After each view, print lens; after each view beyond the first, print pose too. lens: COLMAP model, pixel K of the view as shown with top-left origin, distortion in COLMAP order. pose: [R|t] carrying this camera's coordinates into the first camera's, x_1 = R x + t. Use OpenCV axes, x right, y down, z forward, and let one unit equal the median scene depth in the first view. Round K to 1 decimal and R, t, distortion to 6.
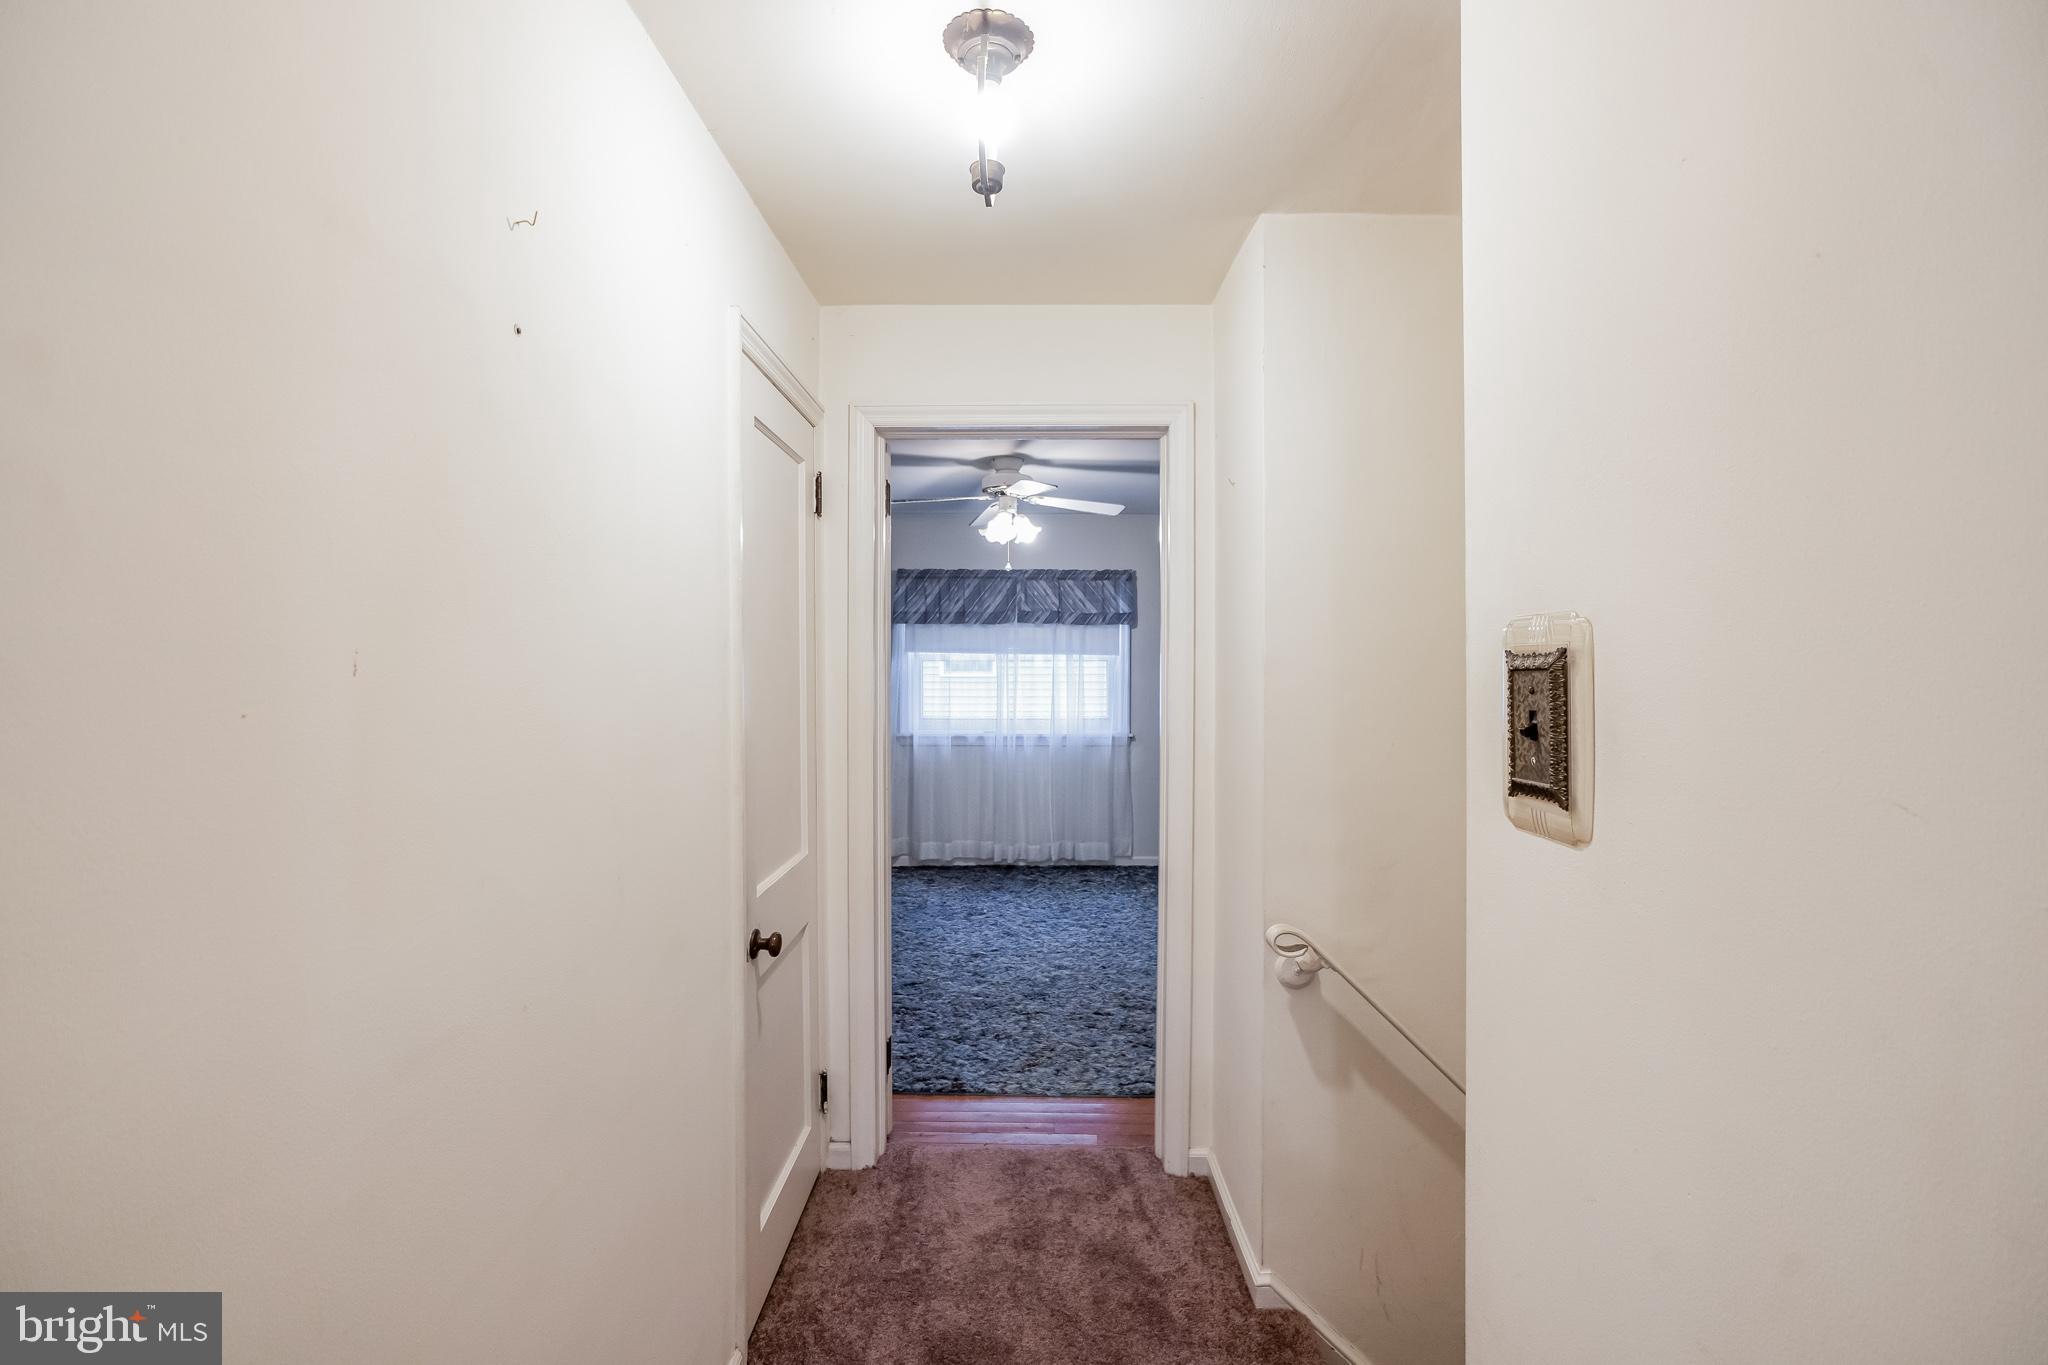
lens RADIAL K [[926.1, 0, 1057.0], [0, 926.1, 686.3], [0, 0, 1]] dist [-0.076252, 0.037111]
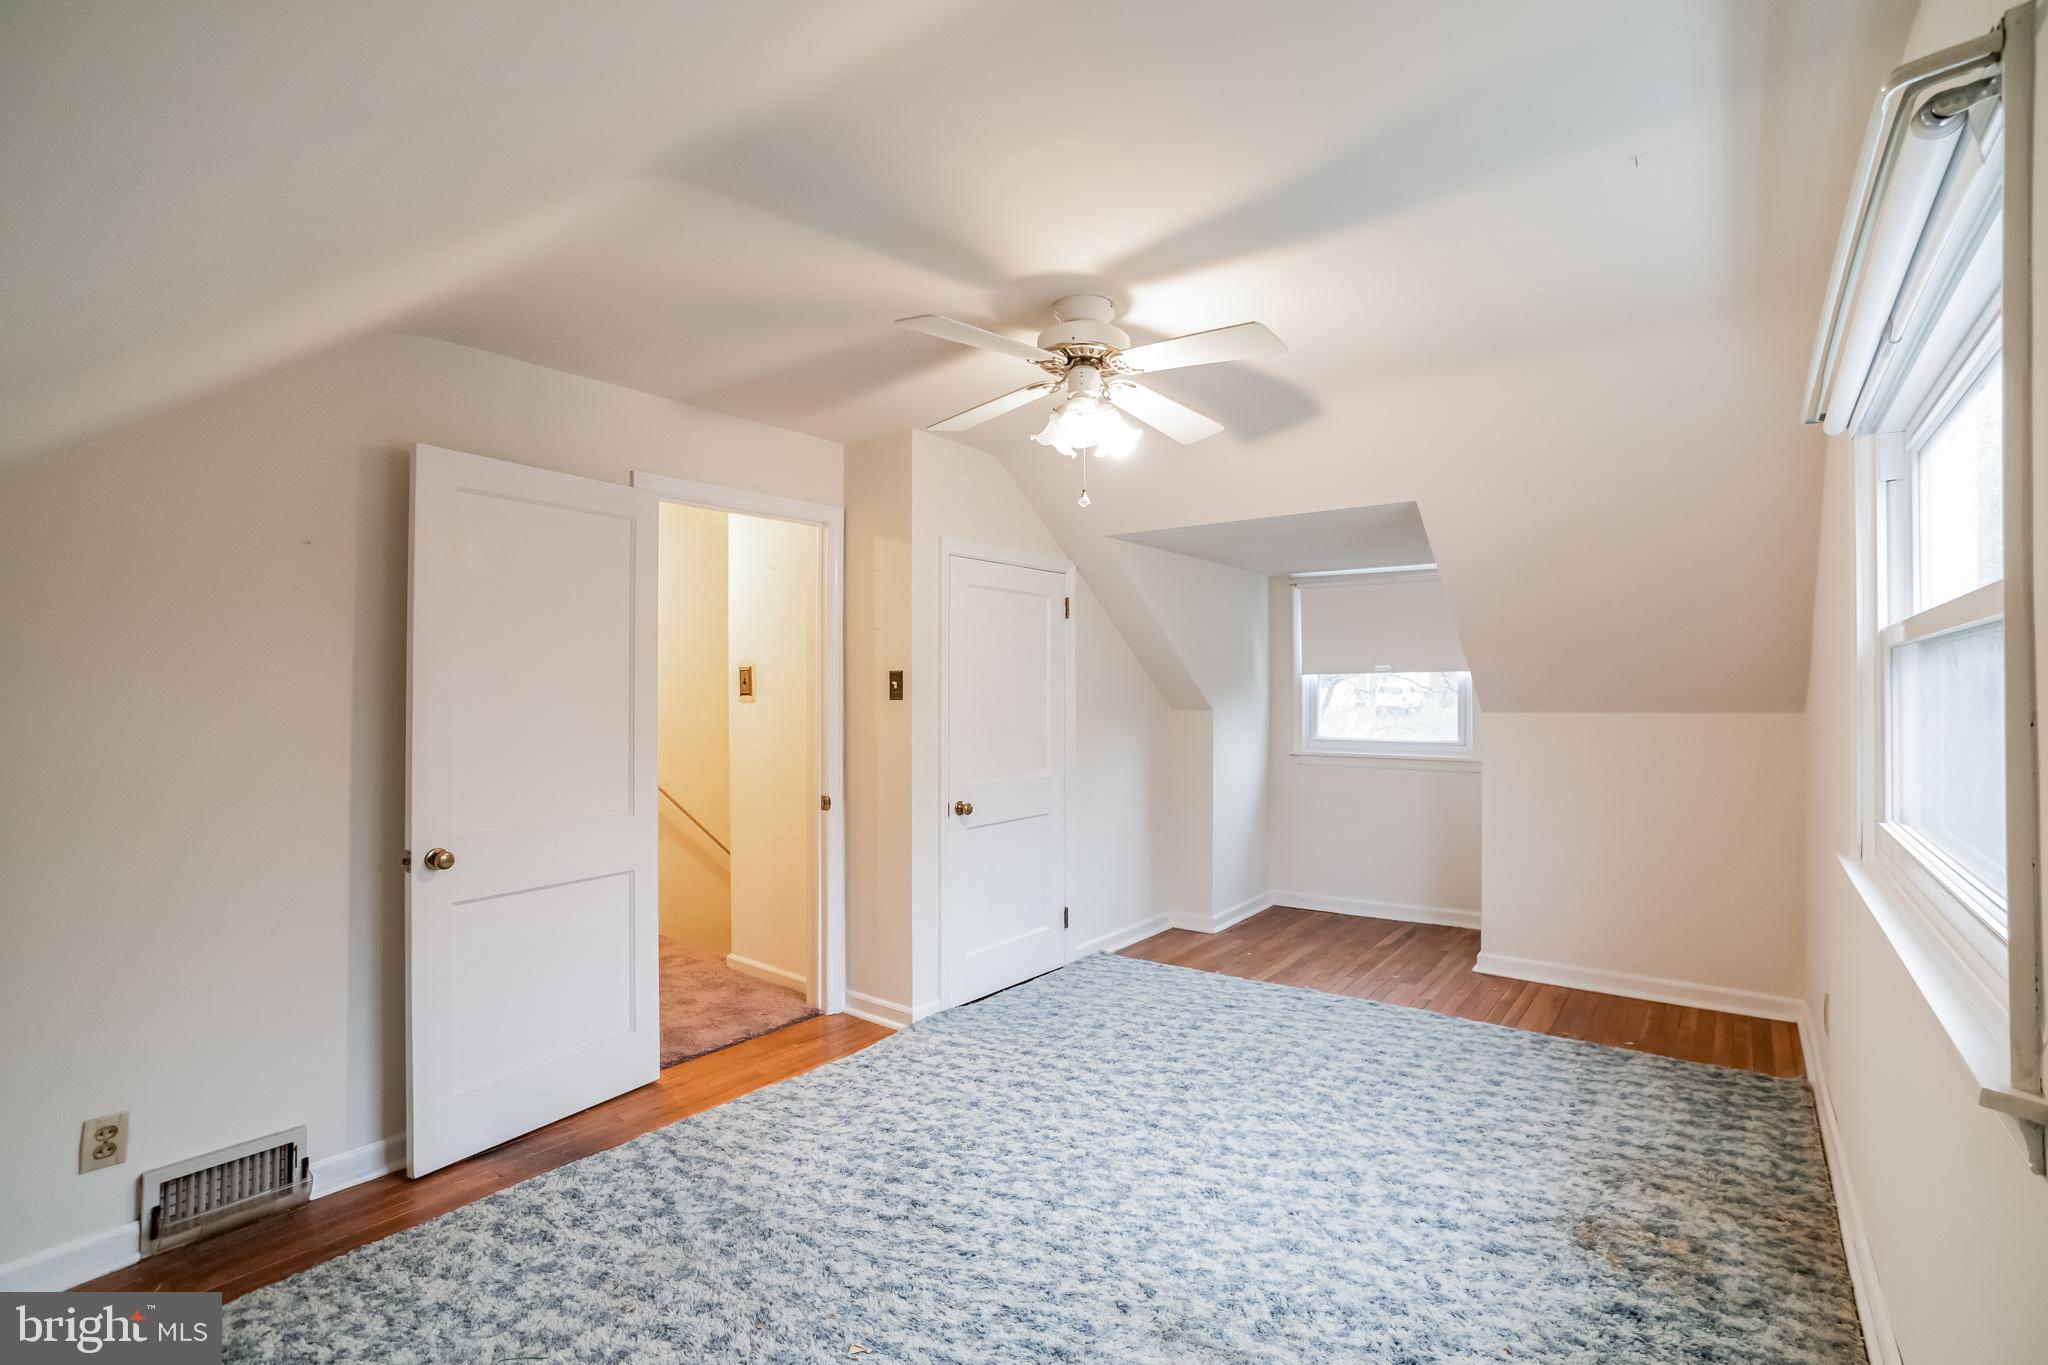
lens RADIAL K [[926.1, 0, 1057.0], [0, 926.1, 686.3], [0, 0, 1]] dist [-0.076252, 0.037111]
pose [[0.620154, 0.000091, 0.784480, -0.291286], [0.019684, 0.999683, -0.015676, 0.021775], [-0.784233, 0.025164, 0.619956, -0.428583]]
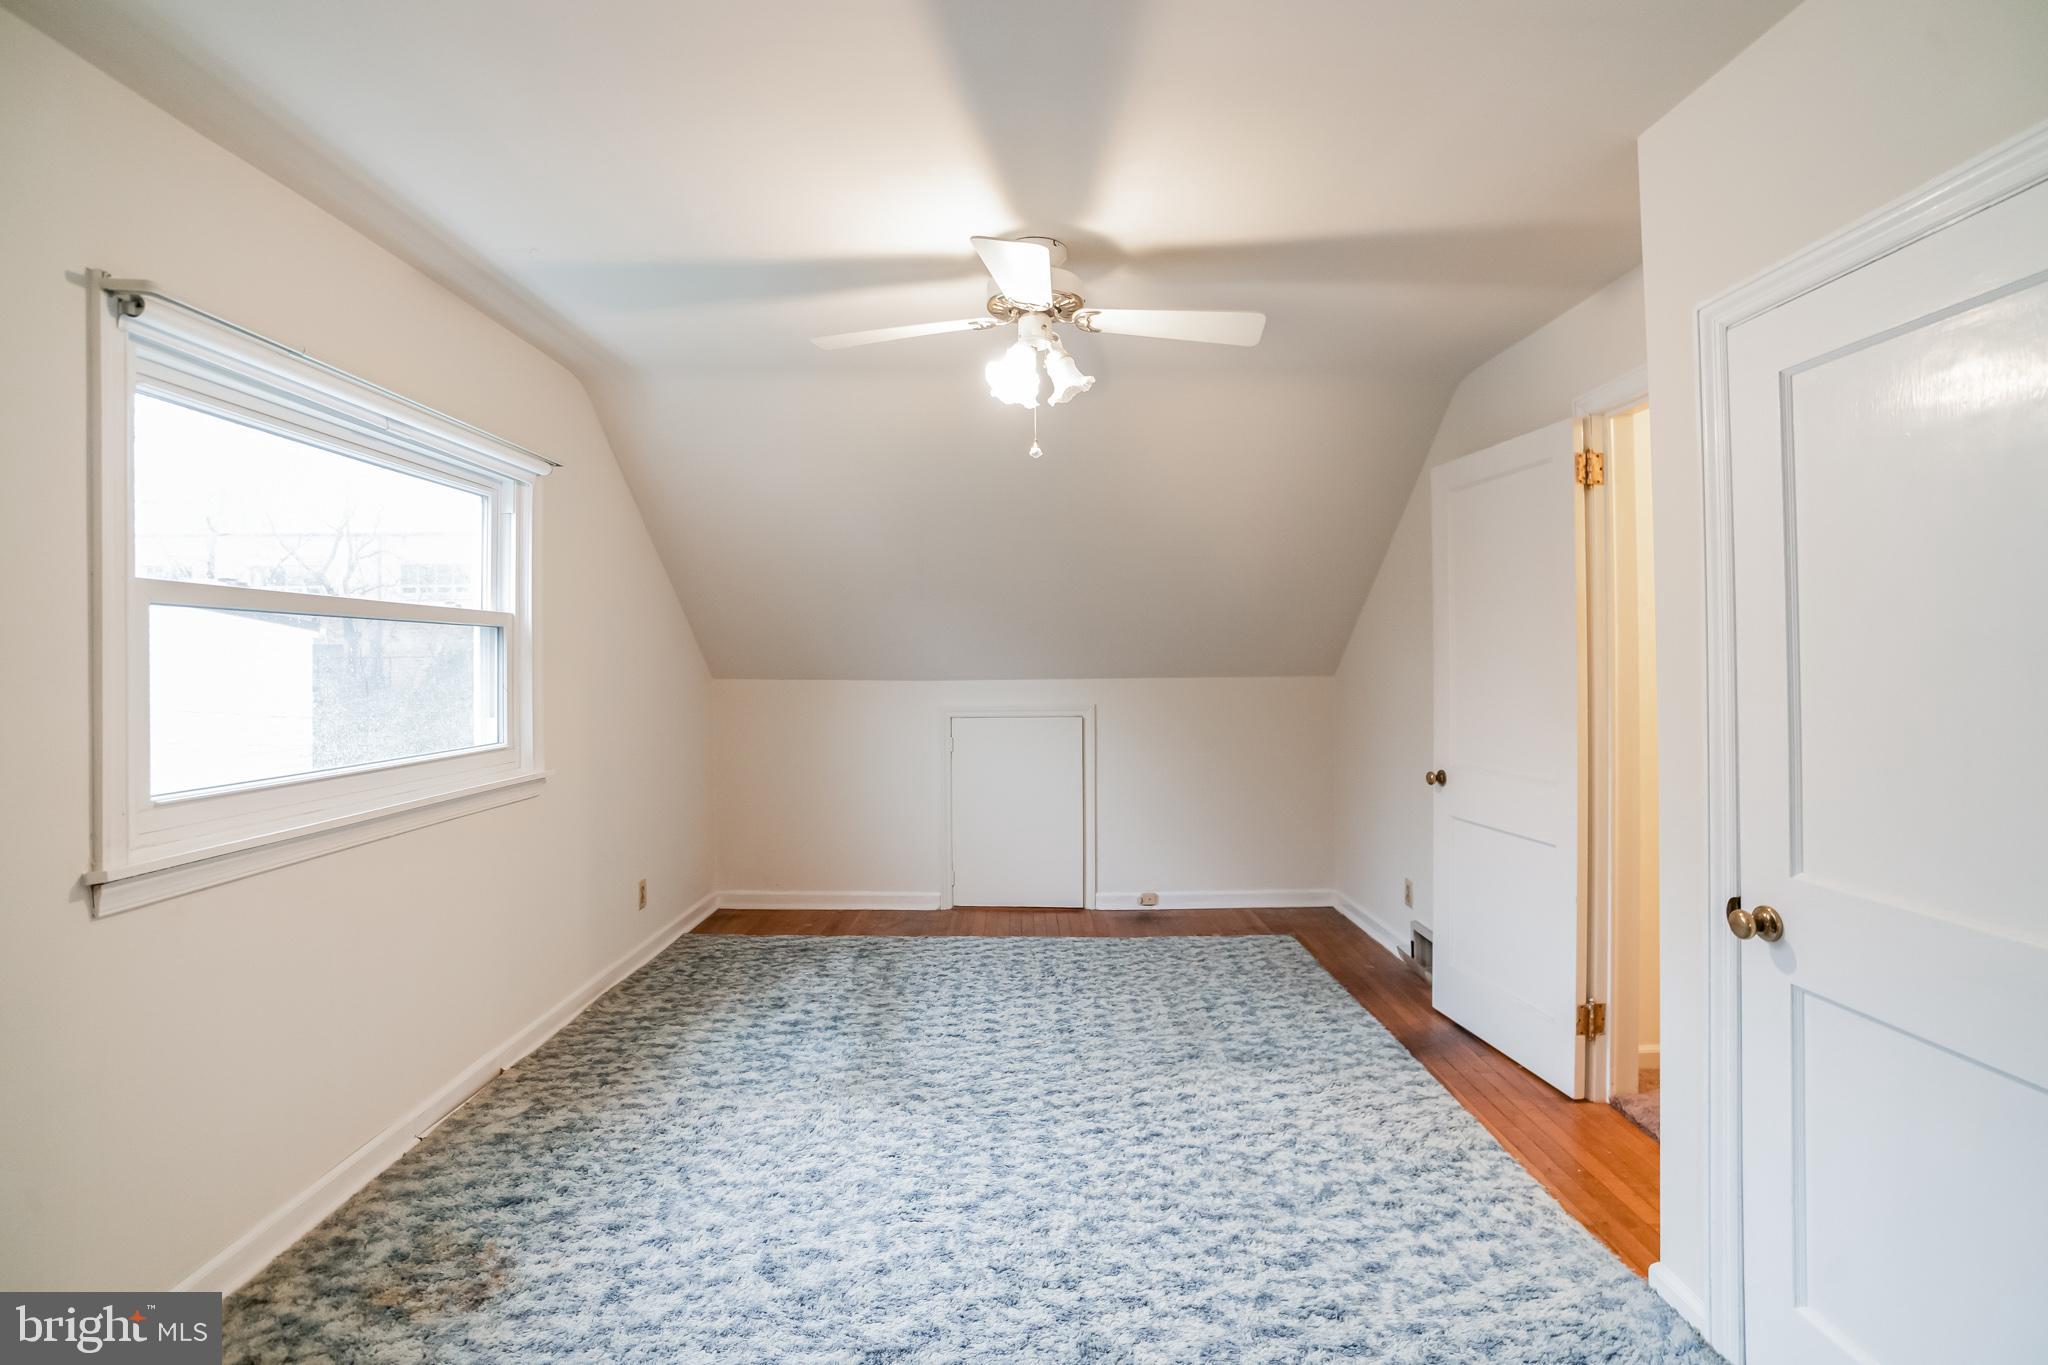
lens RADIAL K [[926.1, 0, 1057.0], [0, 926.1, 686.3], [0, 0, 1]] dist [-0.076252, 0.037111]
pose [[0.018001, 0.024979, -0.999526, 0.318833], [-0.018095, 0.999532, 0.024653, 0.023717], [0.999674, 0.017643, 0.018444, -0.219730]]
